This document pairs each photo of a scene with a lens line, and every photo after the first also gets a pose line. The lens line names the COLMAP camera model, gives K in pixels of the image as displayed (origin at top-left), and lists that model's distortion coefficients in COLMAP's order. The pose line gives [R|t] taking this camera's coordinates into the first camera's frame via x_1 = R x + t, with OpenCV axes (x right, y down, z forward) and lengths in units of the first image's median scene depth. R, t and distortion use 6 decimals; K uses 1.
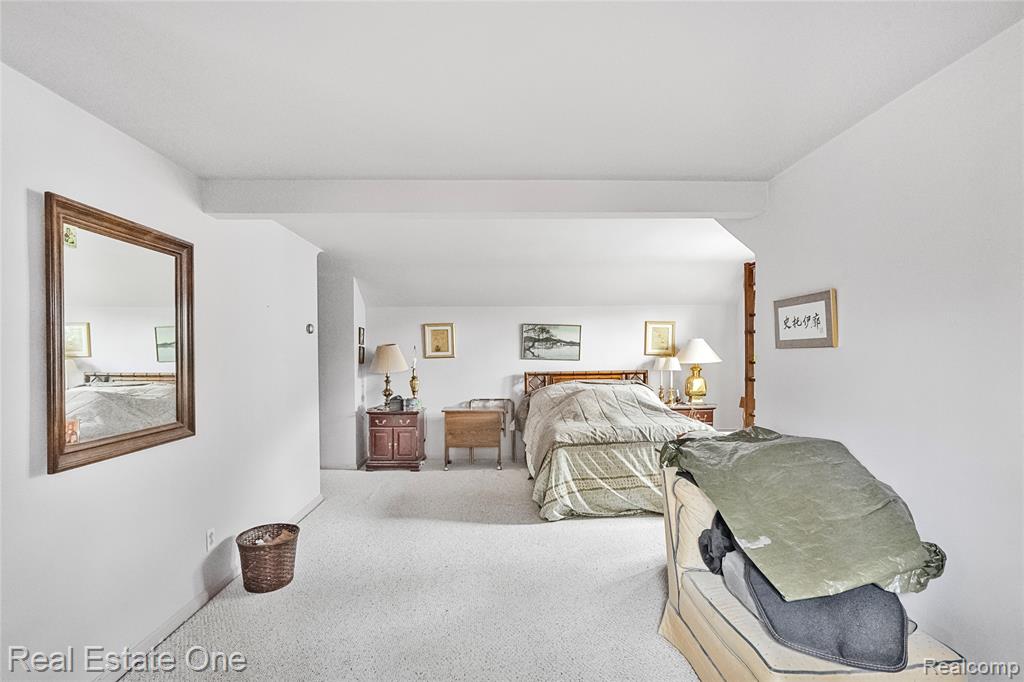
lens RADIAL K [[484.2, 0, 514.8], [0, 484.2, 349.8], [0, 0, 1]] dist [-0.042962, 0.013457]
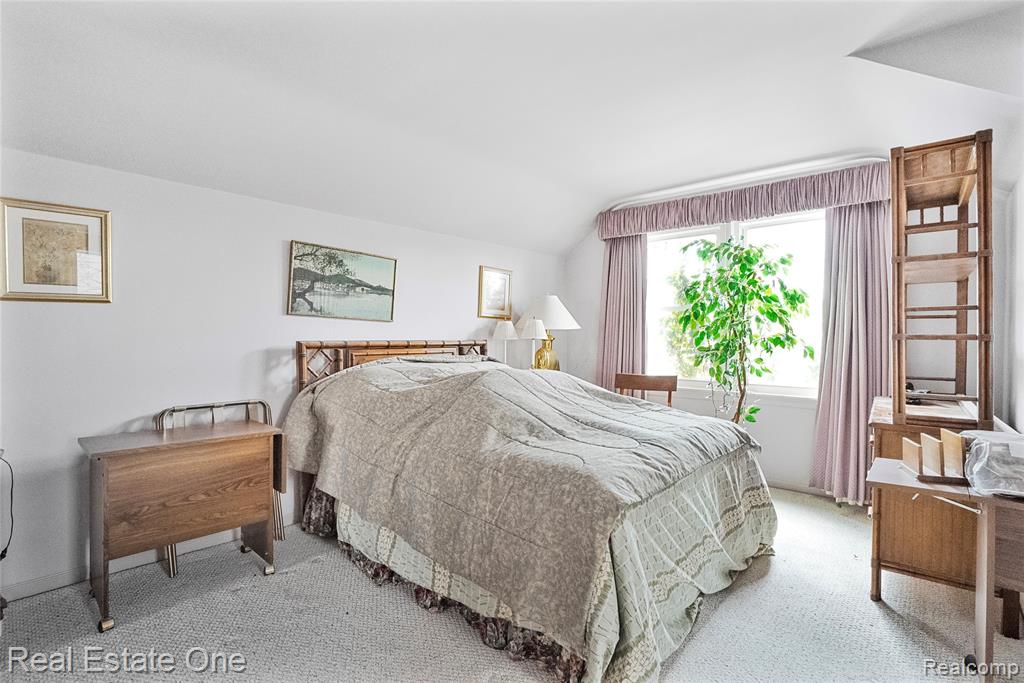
lens RADIAL K [[484.2, 0, 509.8], [0, 484.2, 336.7], [0, 0, 1]] dist [-0.042962, 0.013457]
pose [[0.703787, 0.014054, 0.710272, -0.165983], [-0.020405, 0.999792, 0.000435, 0.036267], [-0.710118, -0.014799, 0.703927, 0.514059]]
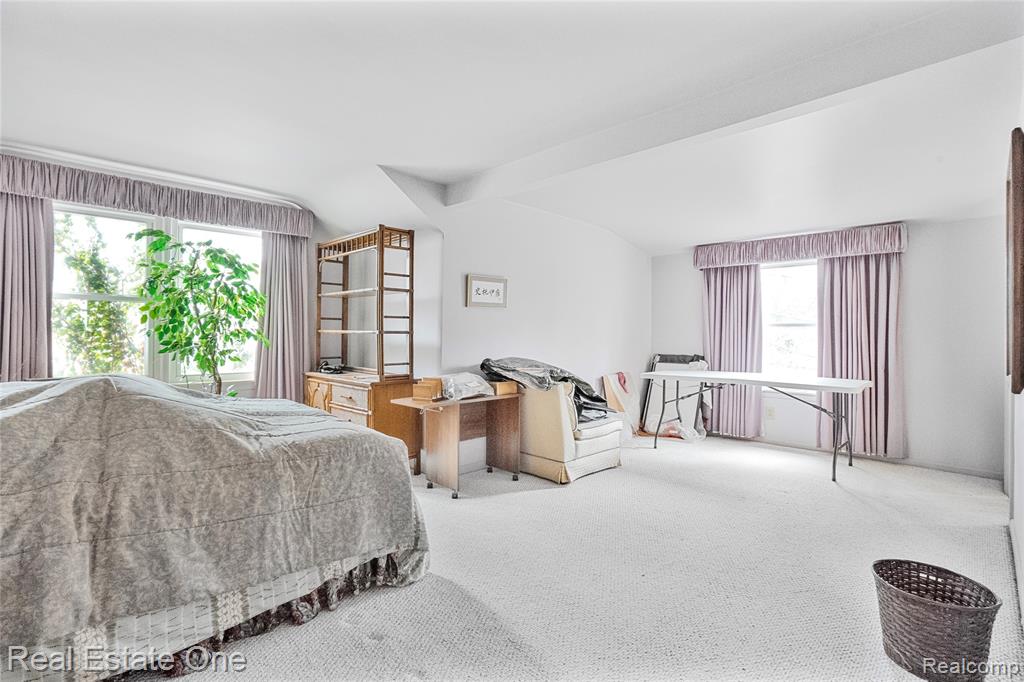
lens RADIAL K [[484.2, 0, 513.9], [0, 484.2, 339.0], [0, 0, 1]] dist [-0.042962, 0.013457]
pose [[-0.694643, -0.000708, 0.719355, -0.240314], [-0.006307, 0.999967, -0.005105, 0.039867], [-0.719327, -0.008083, -0.694624, 0.725837]]
